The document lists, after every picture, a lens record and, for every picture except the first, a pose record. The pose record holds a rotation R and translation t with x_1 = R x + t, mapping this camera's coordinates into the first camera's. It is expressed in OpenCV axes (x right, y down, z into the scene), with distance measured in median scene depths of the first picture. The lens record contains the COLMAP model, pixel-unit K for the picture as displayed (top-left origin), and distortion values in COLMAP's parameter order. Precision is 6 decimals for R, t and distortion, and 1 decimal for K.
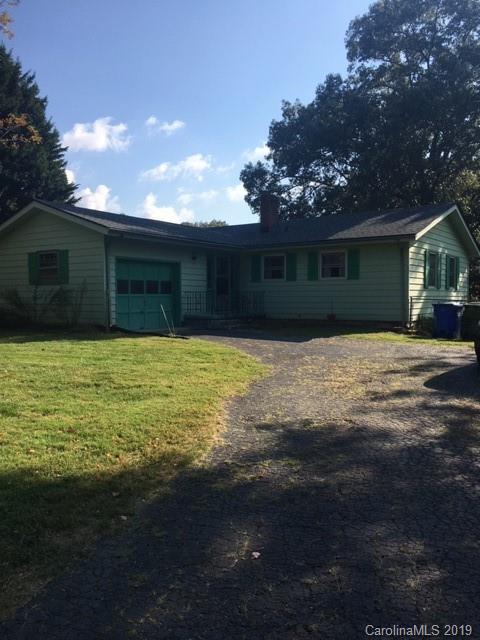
lens RADIAL K [[545.1, 0, 240.0], [0, 545.1, 320.0], [0, 0, 1]] dist [0.067665, -0.009496]
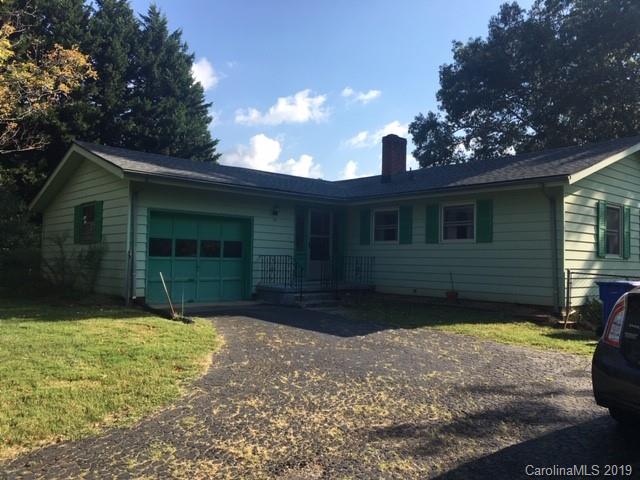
lens RADIAL K [[545.1, 0, 322.0], [0, 545.1, 236.4], [0, 0, 1]] dist [0.067665, -0.009496]
pose [[0.972021, 0.010433, -0.234662, 0.167323], [-0.031574, 0.995750, -0.086516, -0.014045], [0.232762, 0.091504, 0.968219, 0.262302]]
